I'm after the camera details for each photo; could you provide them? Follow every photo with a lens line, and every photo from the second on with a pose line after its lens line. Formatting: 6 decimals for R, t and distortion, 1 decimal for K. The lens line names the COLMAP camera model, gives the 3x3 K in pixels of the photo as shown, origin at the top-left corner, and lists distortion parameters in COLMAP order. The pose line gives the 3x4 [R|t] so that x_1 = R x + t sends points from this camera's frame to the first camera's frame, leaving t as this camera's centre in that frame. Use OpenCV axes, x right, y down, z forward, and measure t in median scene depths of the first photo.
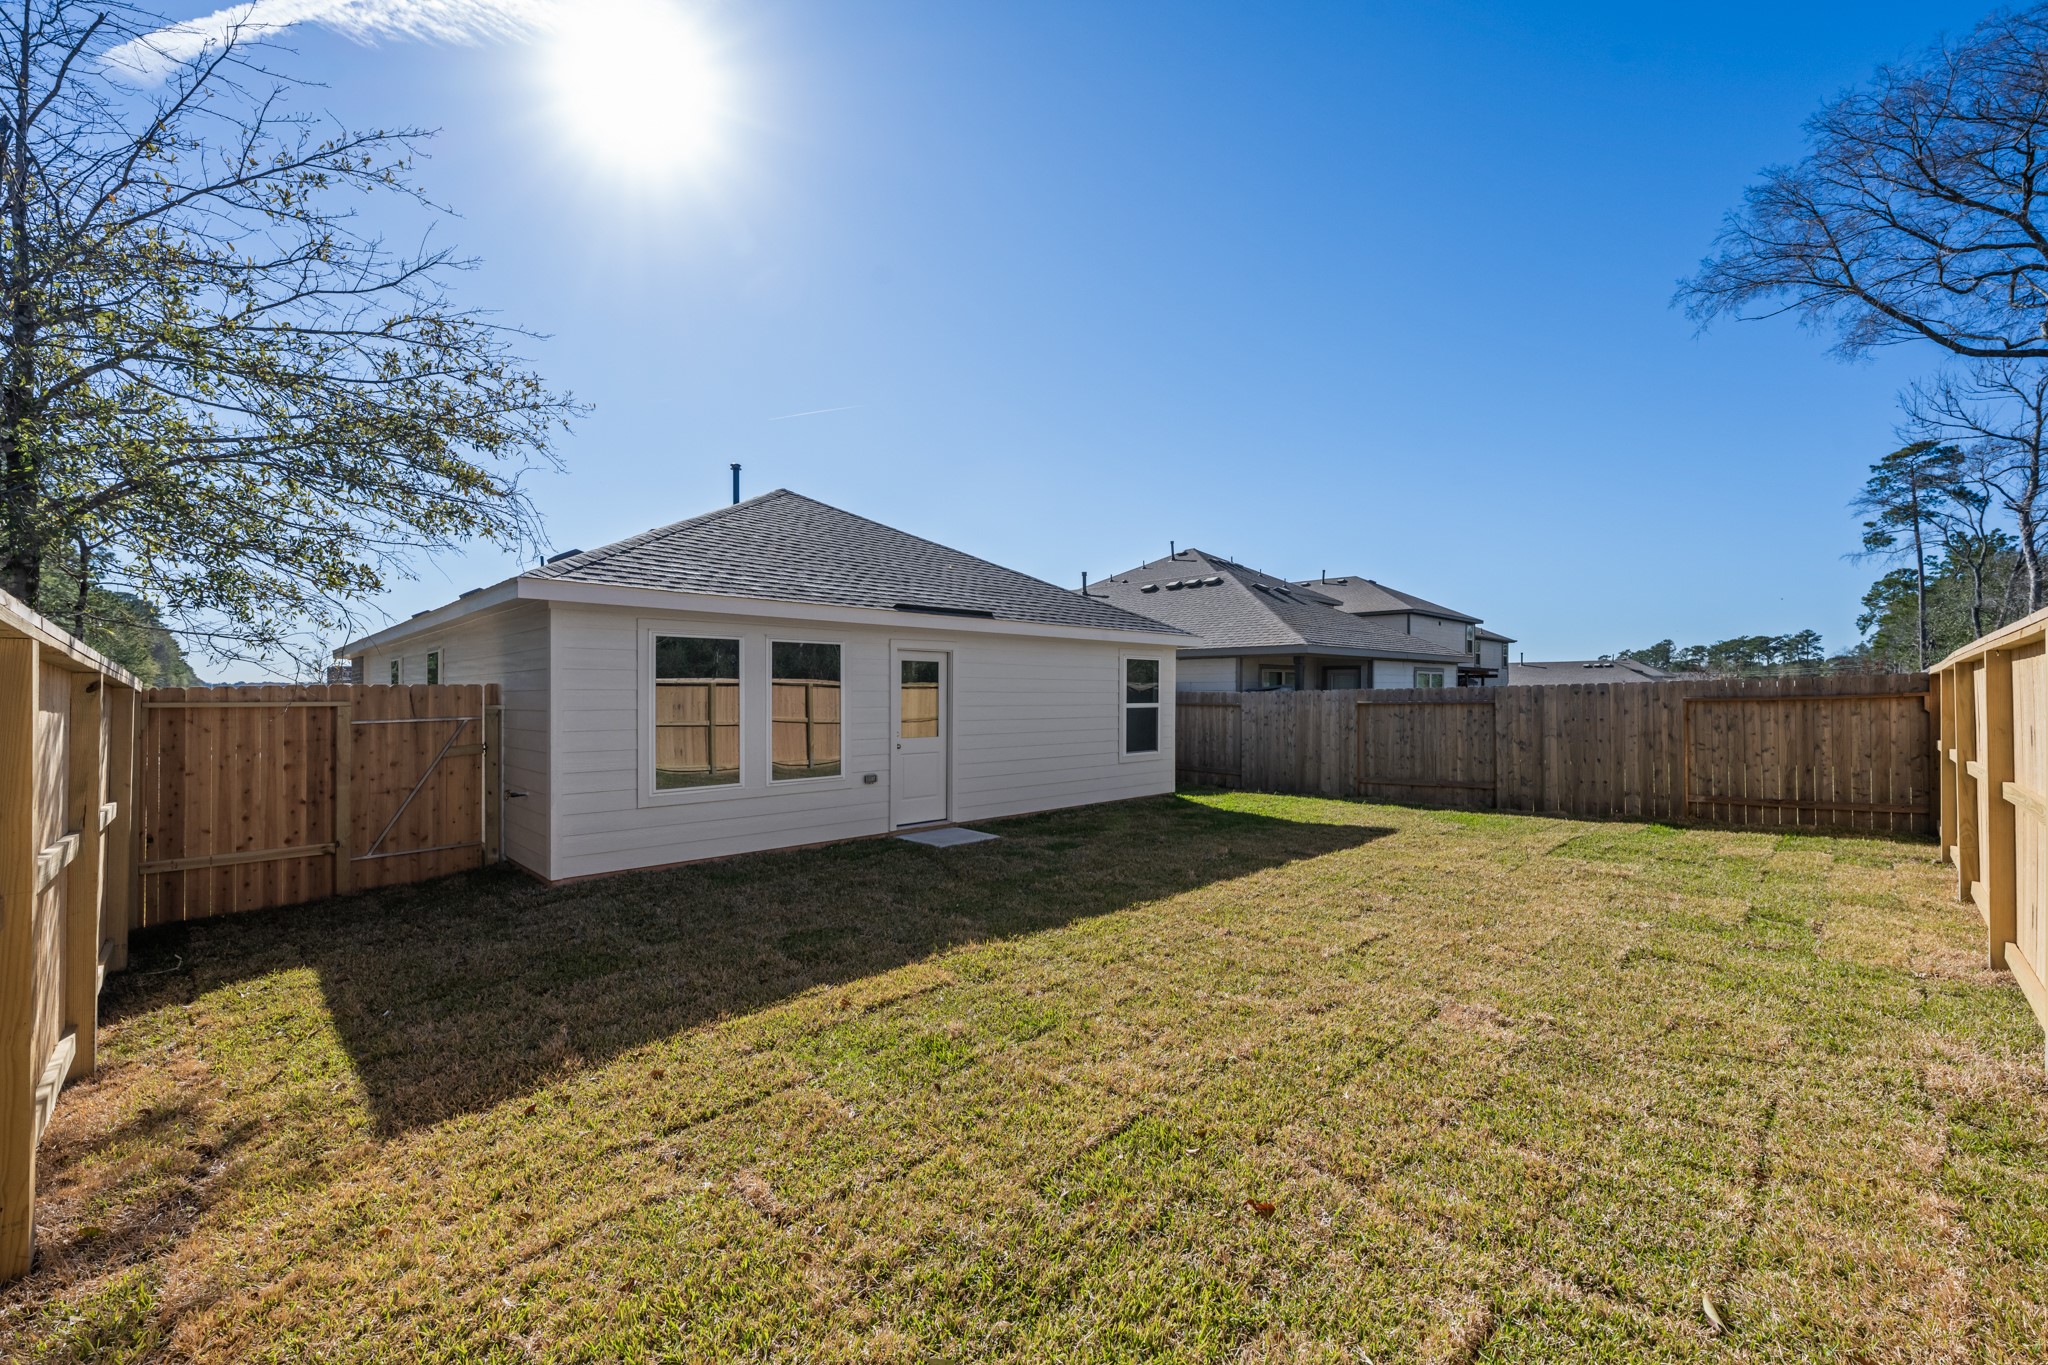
lens RADIAL K [[815.9, 0, 1024.0], [0, 815.9, 682.5], [0, 0, 1]] dist [0.001503, 0.000471]
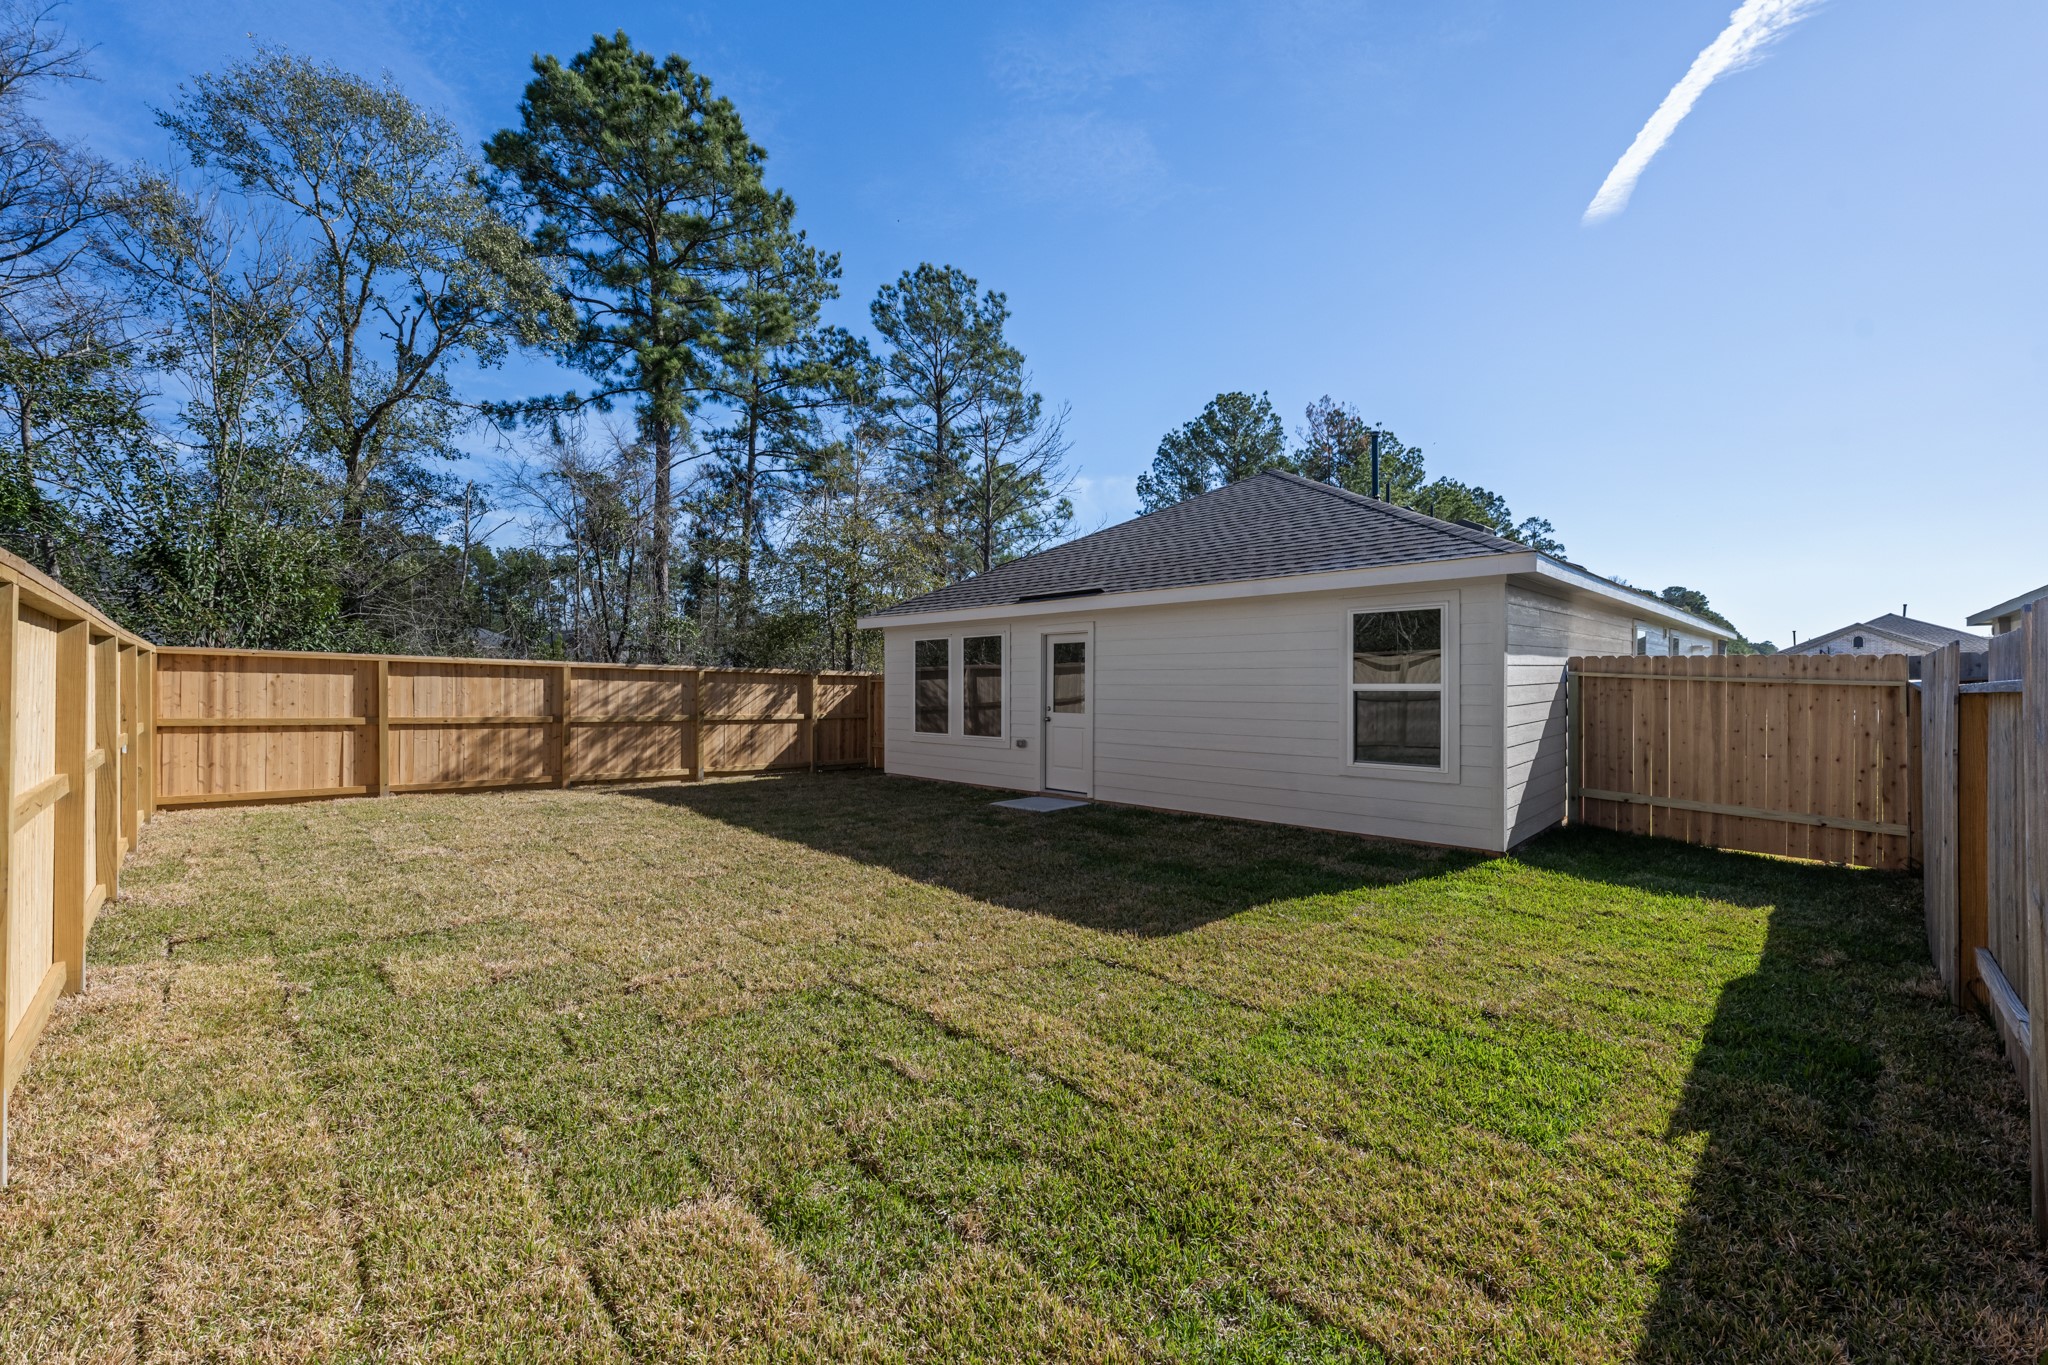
lens RADIAL K [[808.7, 0, 1024.0], [0, 808.7, 682.5], [0, 0, 1]] dist [0.001278, 0.000158]
pose [[0.017740, 0.003091, -0.999838, 0.958663], [0.020596, 0.999782, 0.003456, 0.021582], [0.999630, -0.020654, 0.017672, 0.929254]]
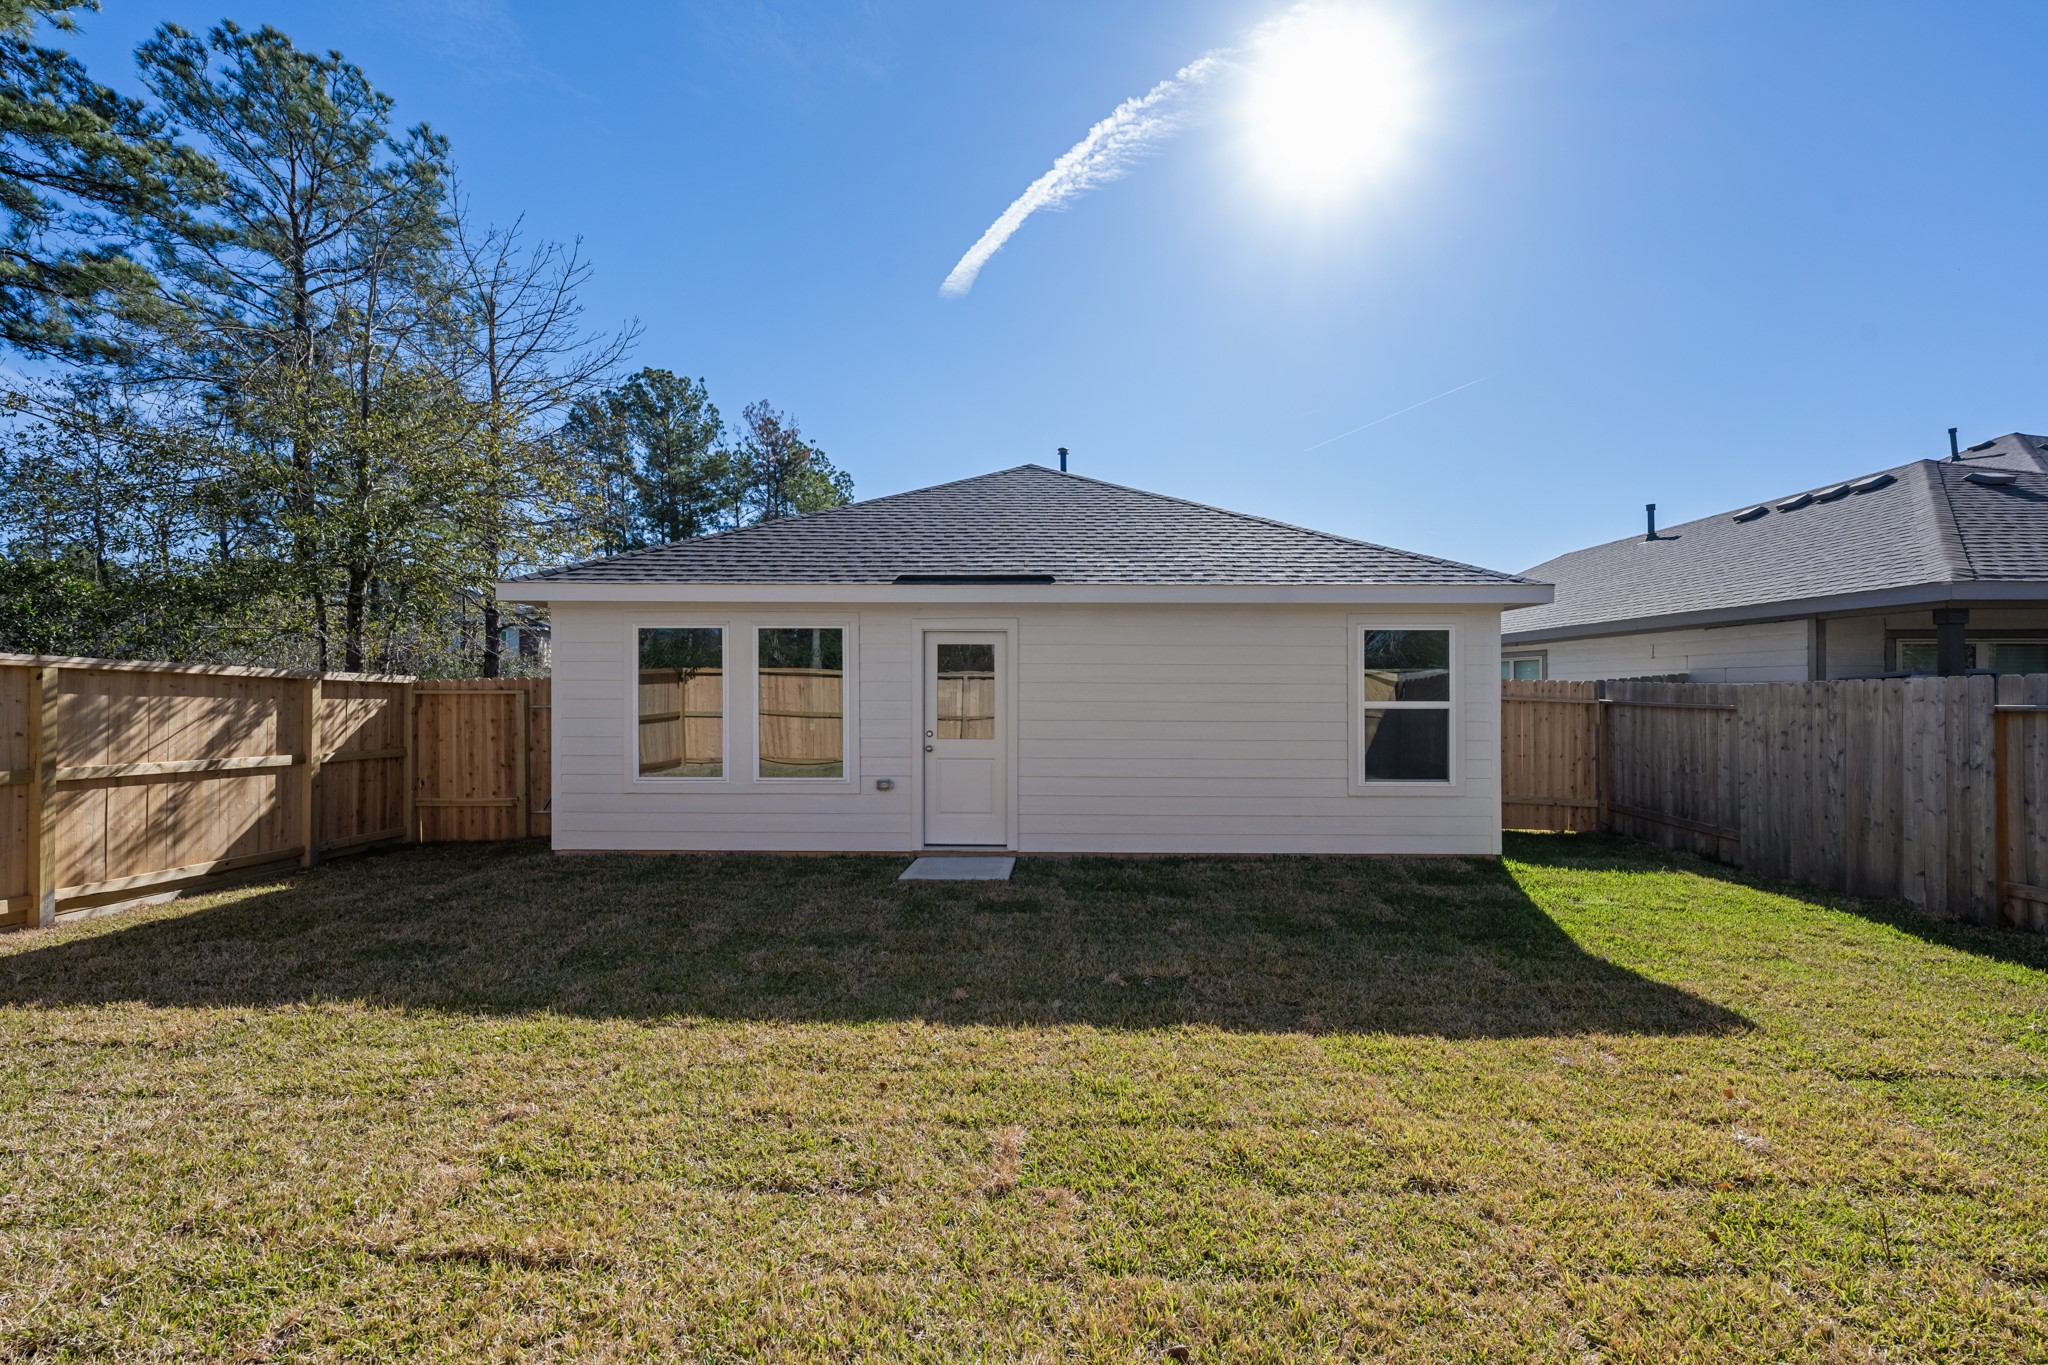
lens RADIAL K [[815.9, 0, 1024.0], [0, 815.9, 682.5], [0, 0, 1]] dist [0.001503, 0.000471]
pose [[0.707807, -0.004731, -0.706390, 0.487335], [0.007343, 0.999973, 0.000661, 0.011238], [0.706368, -0.005655, 0.707822, 0.473474]]
